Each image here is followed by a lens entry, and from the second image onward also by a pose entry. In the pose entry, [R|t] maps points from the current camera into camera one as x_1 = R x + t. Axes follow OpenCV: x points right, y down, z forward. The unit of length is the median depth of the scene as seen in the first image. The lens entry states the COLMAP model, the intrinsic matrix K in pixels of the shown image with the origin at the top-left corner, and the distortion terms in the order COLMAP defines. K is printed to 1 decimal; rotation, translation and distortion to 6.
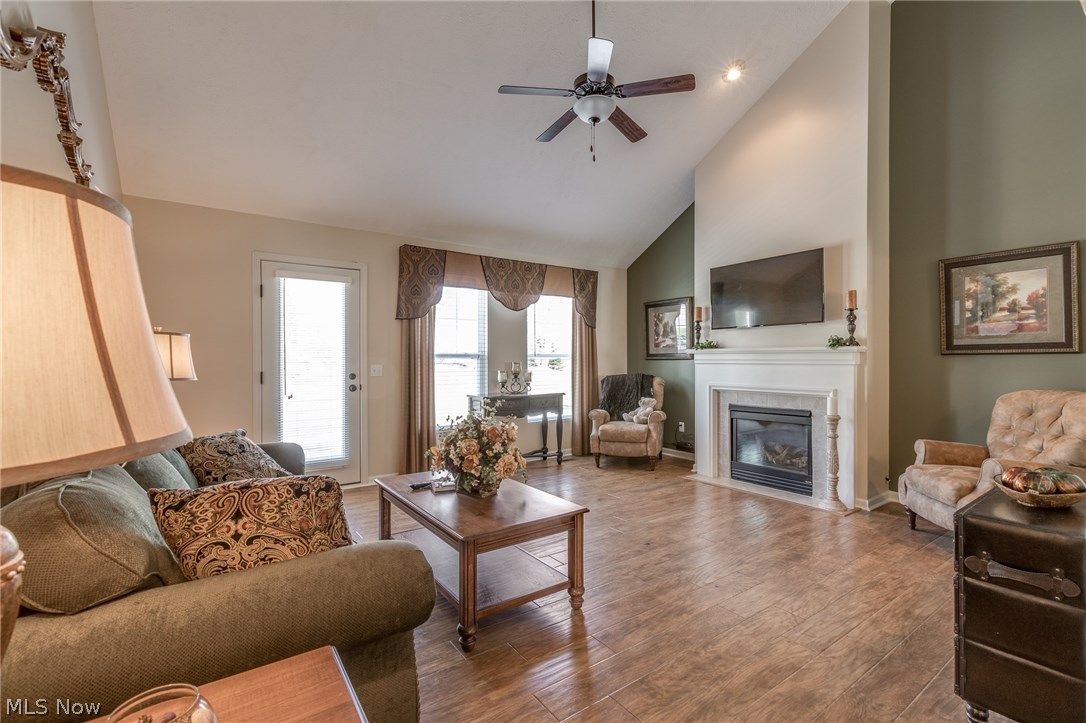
lens RADIAL K [[483.7, 0, 542.9], [0, 483.7, 359.1], [0, 0, 1]] dist [0.000537, -0.000835]
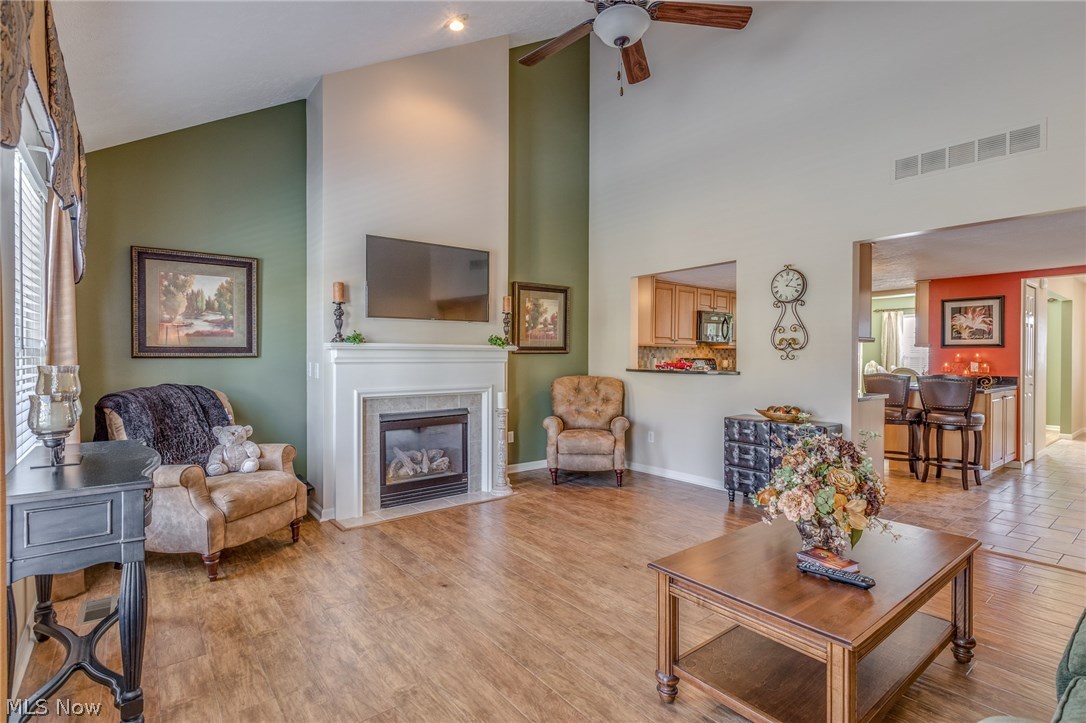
lens RADIAL K [[522.1, 0, 545.2], [0, 522.1, 360.2], [0, 0, 1]] dist [-0.002641, 0.000192]
pose [[-0.049420, -0.005898, 0.998761, -0.554670], [-0.000018, 0.999983, 0.005904, 0.000284], [-0.998778, 0.000273, -0.049419, 0.913562]]
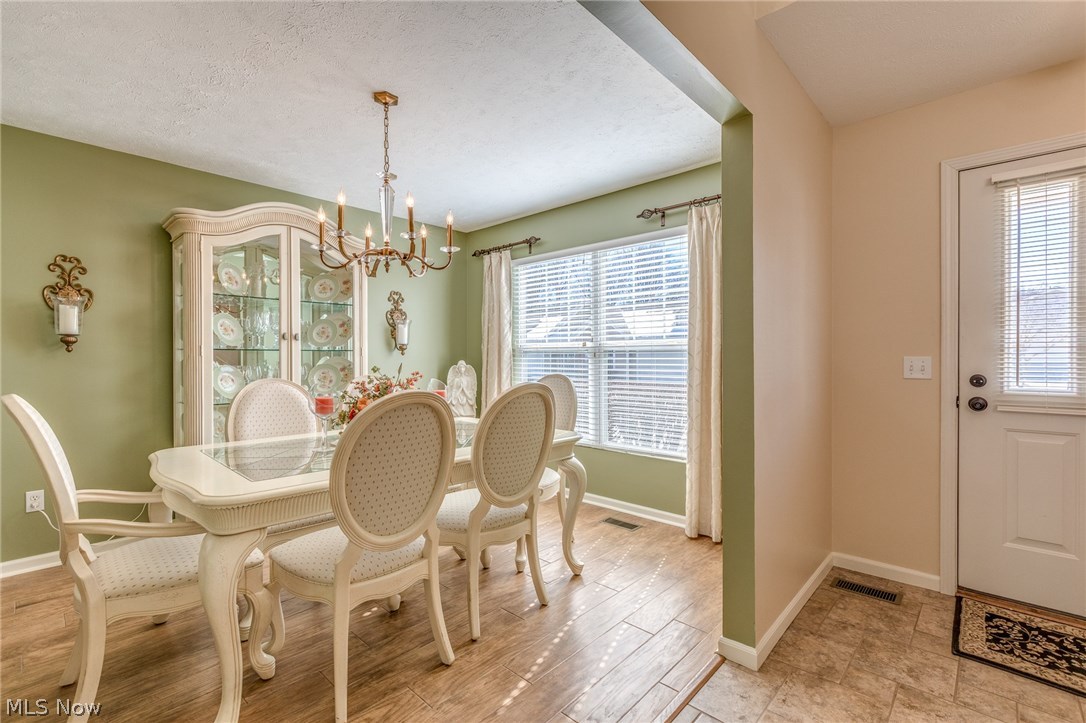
lens RADIAL K [[483.7, 0, 542.9], [0, 483.7, 359.1], [0, 0, 1]] dist [0.000537, -0.000835]
pose [[-0.198907, -0.001111, 0.980018, 0.849244], [0.005682, 0.999981, 0.002286, 0.011595], [-0.980002, 0.006024, -0.198897, -0.820835]]
